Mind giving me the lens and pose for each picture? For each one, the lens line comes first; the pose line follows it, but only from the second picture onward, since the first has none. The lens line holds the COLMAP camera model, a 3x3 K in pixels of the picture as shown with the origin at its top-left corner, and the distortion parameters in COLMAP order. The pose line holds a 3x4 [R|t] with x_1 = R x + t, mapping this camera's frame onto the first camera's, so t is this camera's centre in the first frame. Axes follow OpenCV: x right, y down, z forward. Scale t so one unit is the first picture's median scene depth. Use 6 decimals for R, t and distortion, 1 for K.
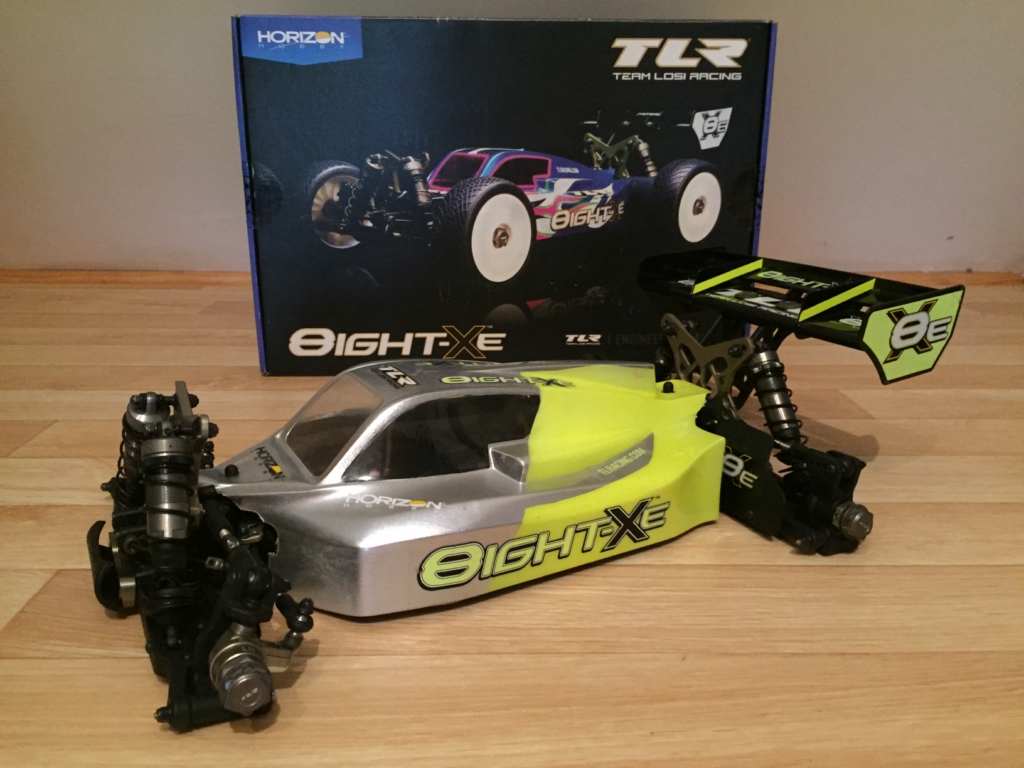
lens RADIAL K [[886.3, 0, 515.8], [0, 886.3, 389.2], [0, 0, 1]] dist [0.073262, -0.097579]
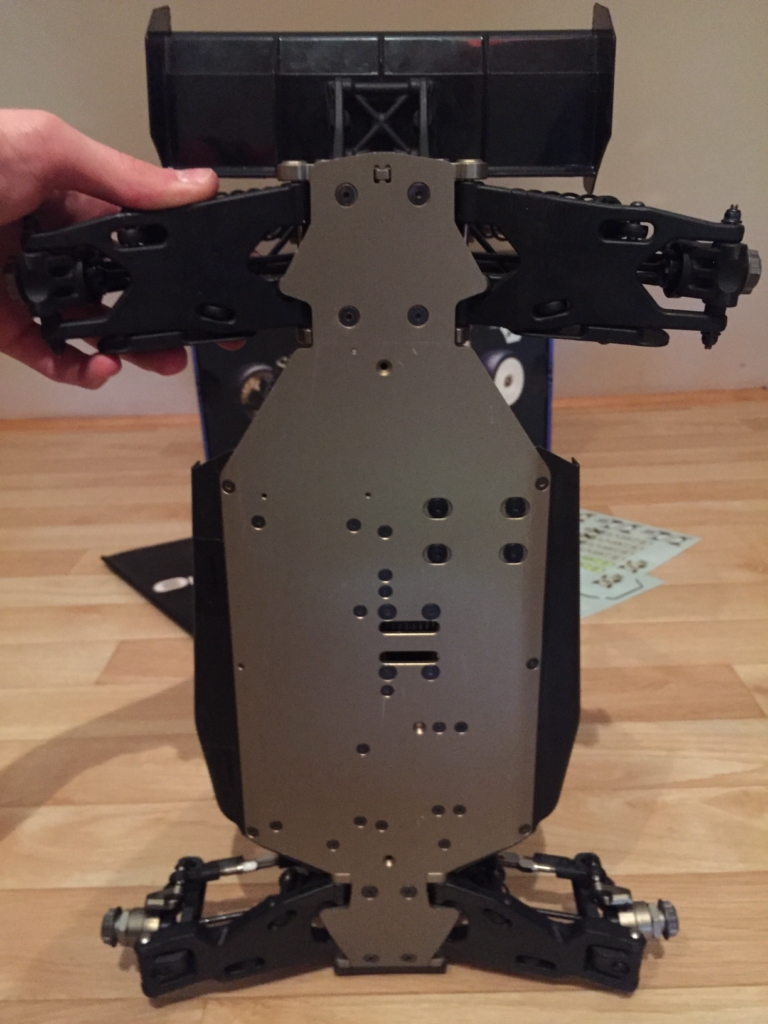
lens RADIAL K [[886.3, 0, 381.3], [0, 886.3, 511.4], [0, 0, 1]] dist [0.073262, -0.097579]
pose [[0.997512, -0.034814, -0.061301, 0.084929], [0.038100, 0.997853, 0.053272, -0.082424], [0.059315, -0.055475, 0.996697, -0.462071]]
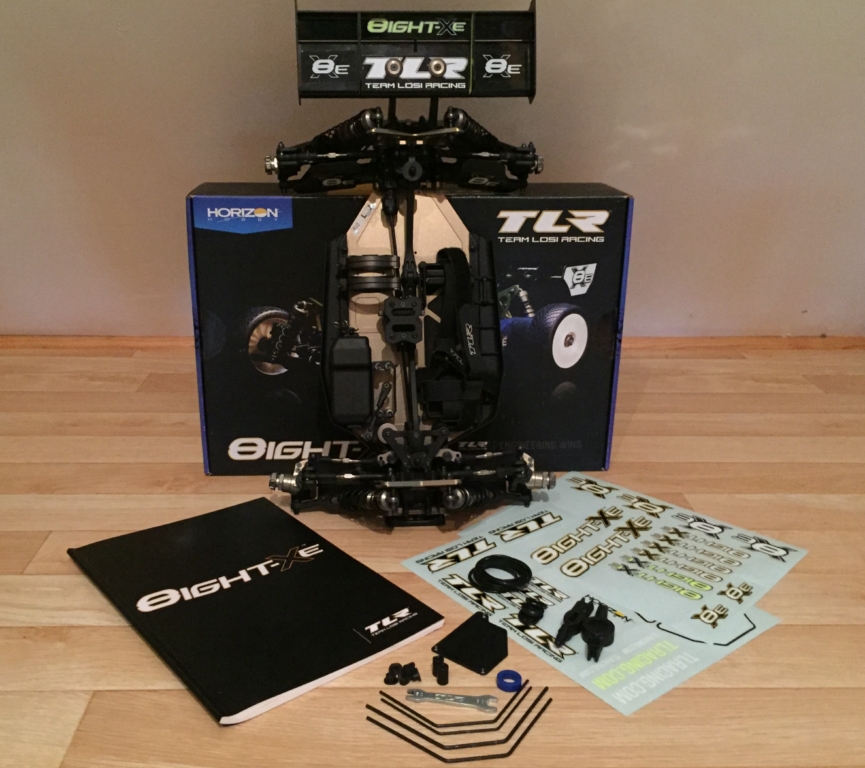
lens RADIAL K [[920.4, 0, 402.8], [0, 920.4, 381.8], [0, 0, 1]] dist [0.044577, 0.000000]
pose [[0.999988, 0.003278, -0.003699, -0.014940], [-0.003138, 0.999302, 0.037228, -0.199705], [0.003818, -0.037216, 0.999300, -0.253472]]
